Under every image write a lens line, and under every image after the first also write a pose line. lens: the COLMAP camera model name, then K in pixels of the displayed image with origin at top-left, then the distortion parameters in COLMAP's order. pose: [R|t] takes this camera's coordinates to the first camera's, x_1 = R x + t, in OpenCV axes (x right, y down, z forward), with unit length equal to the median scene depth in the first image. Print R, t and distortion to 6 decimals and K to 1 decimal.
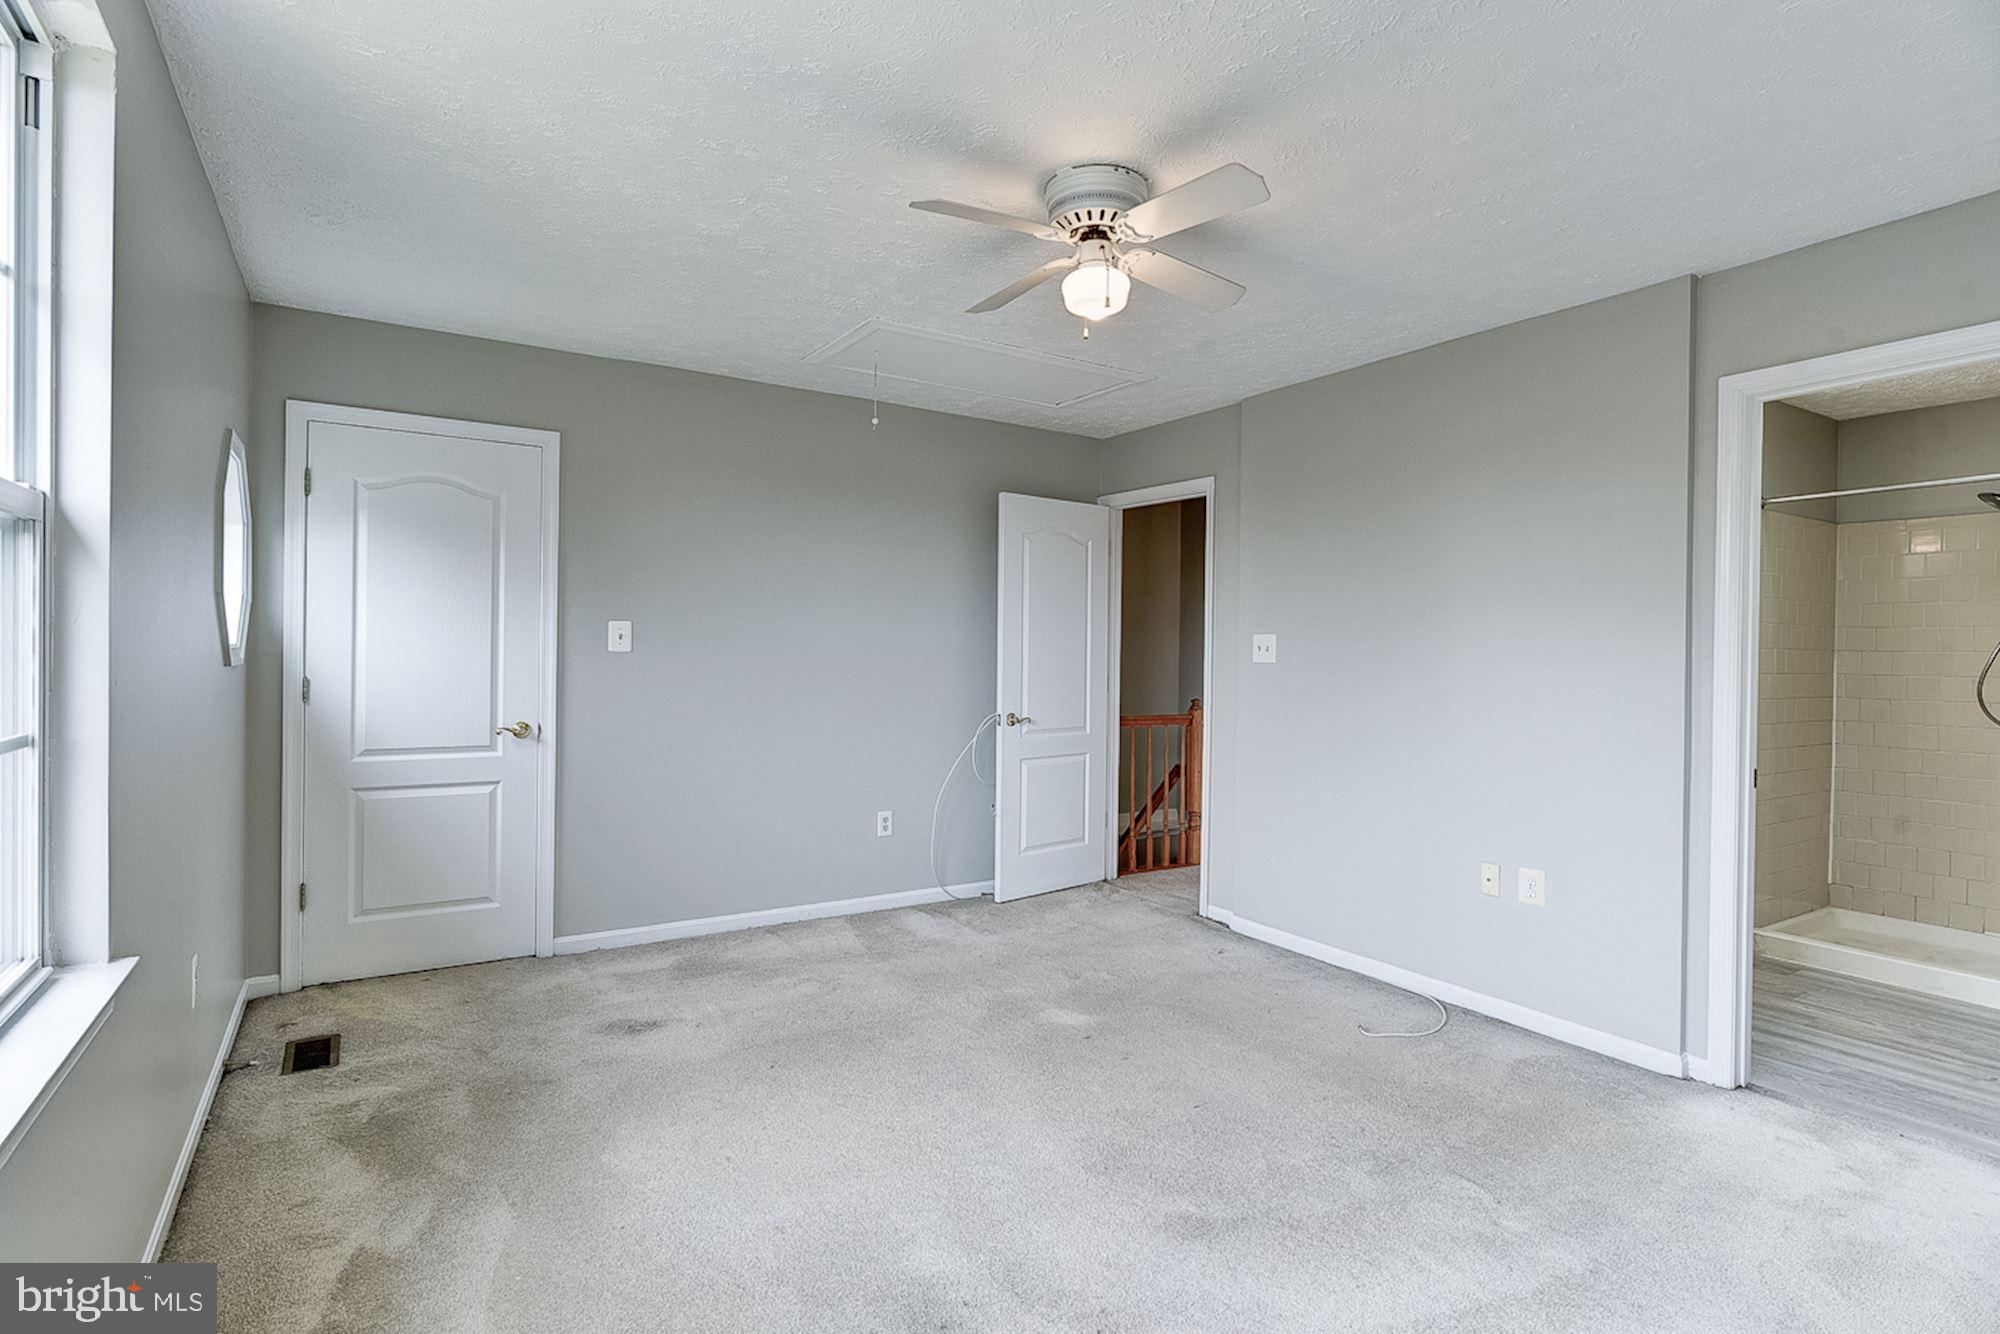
lens RADIAL K [[993.0, 0, 992.2], [0, 993.0, 658.4], [0, 0, 1]] dist [-0.003318, -0.000155]
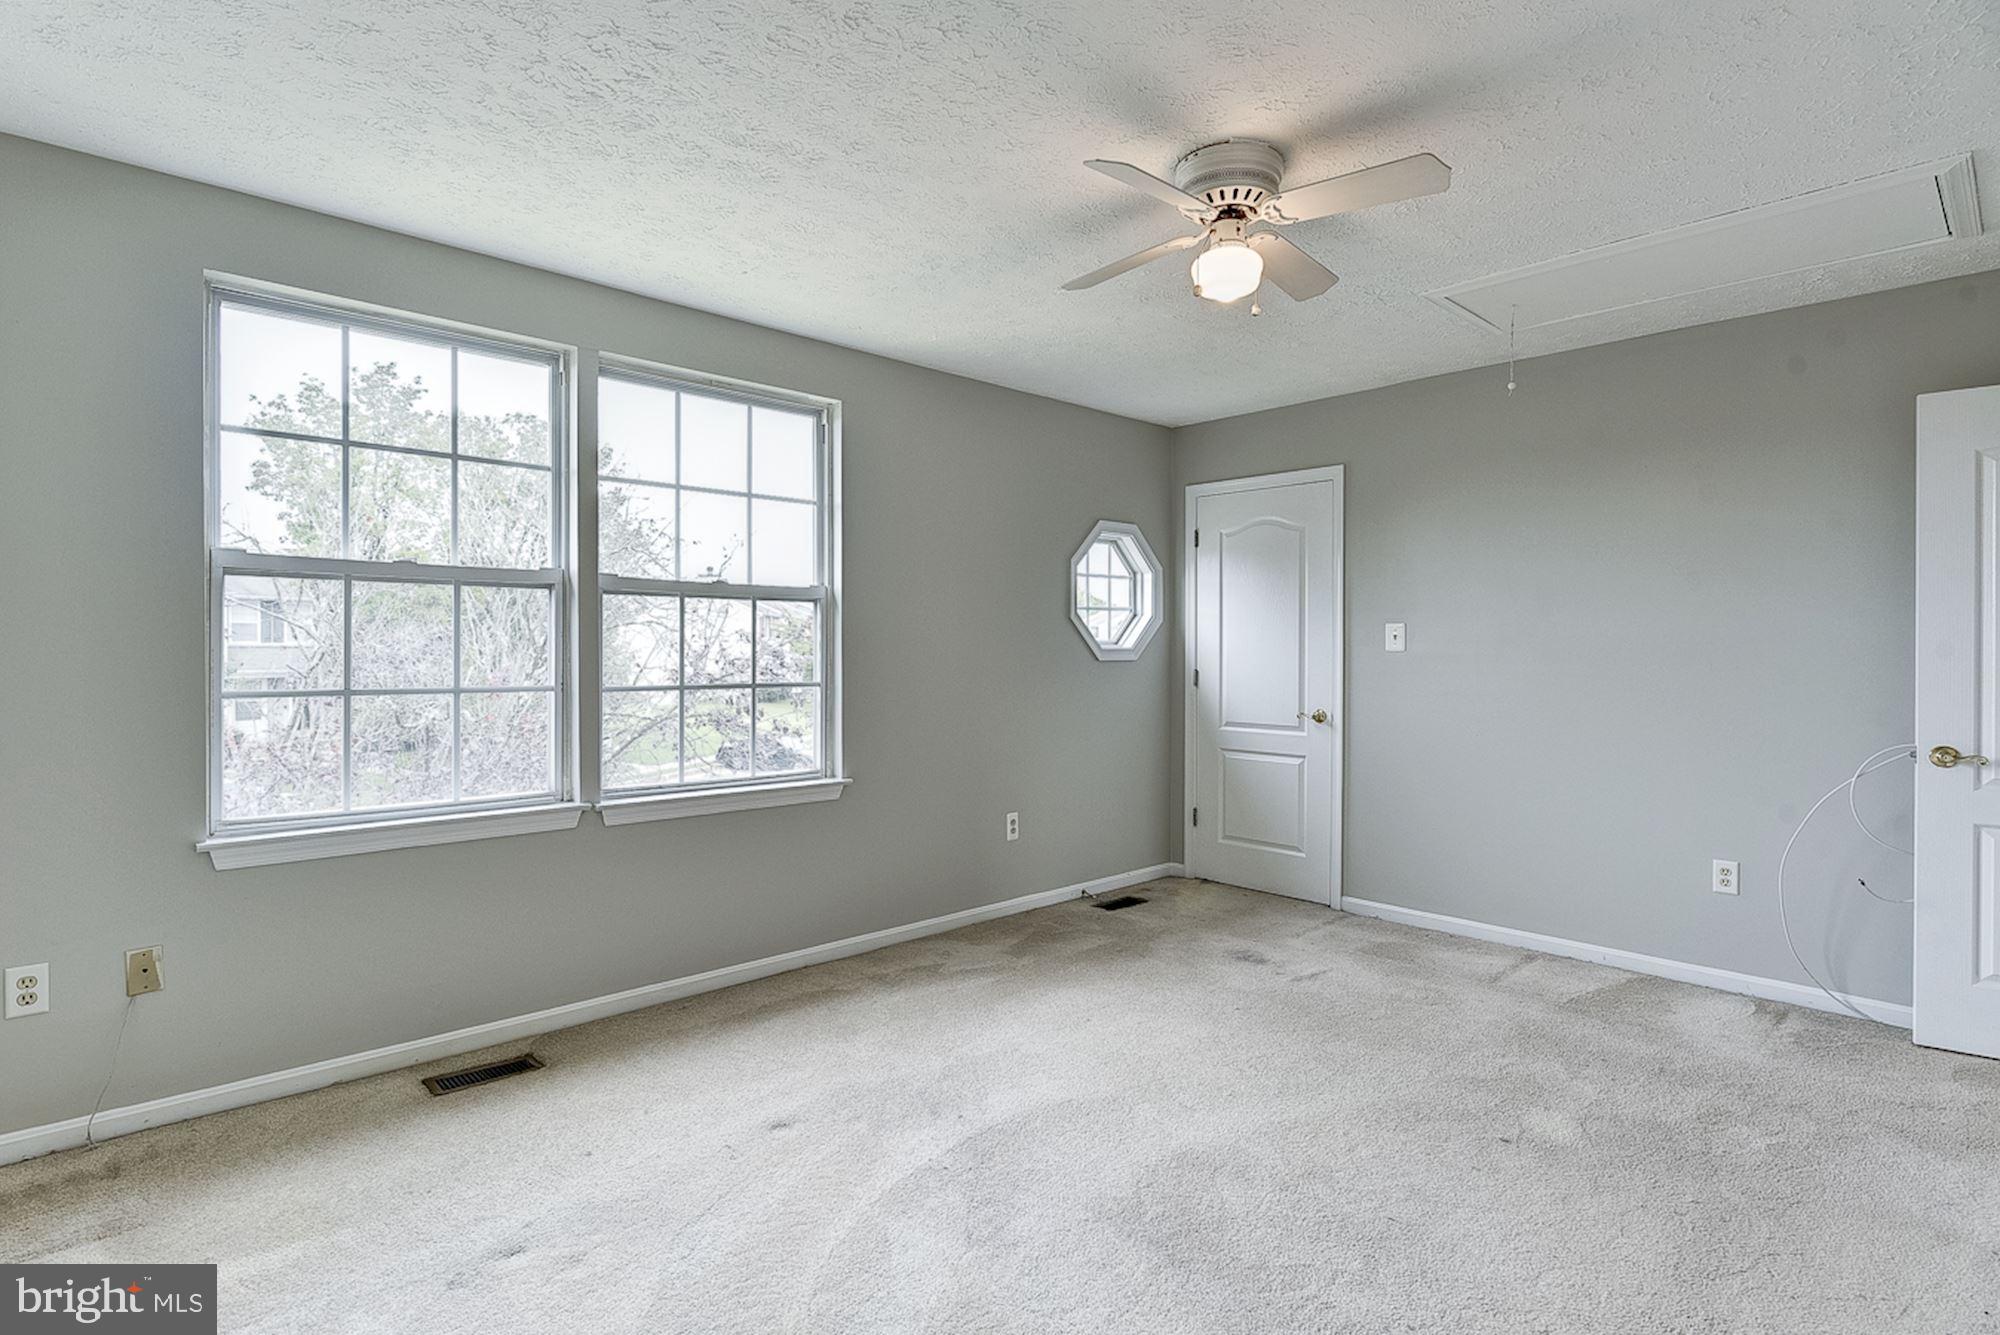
lens RADIAL K [[993.0, 0, 992.2], [0, 993.0, 658.9], [0, 0, 1]] dist [-0.003318, -0.000155]
pose [[0.184812, -0.002195, -0.982771, 0.693045], [-0.007405, 0.999966, -0.003626, 0.009973], [0.982746, 0.007947, 0.184789, 0.407045]]
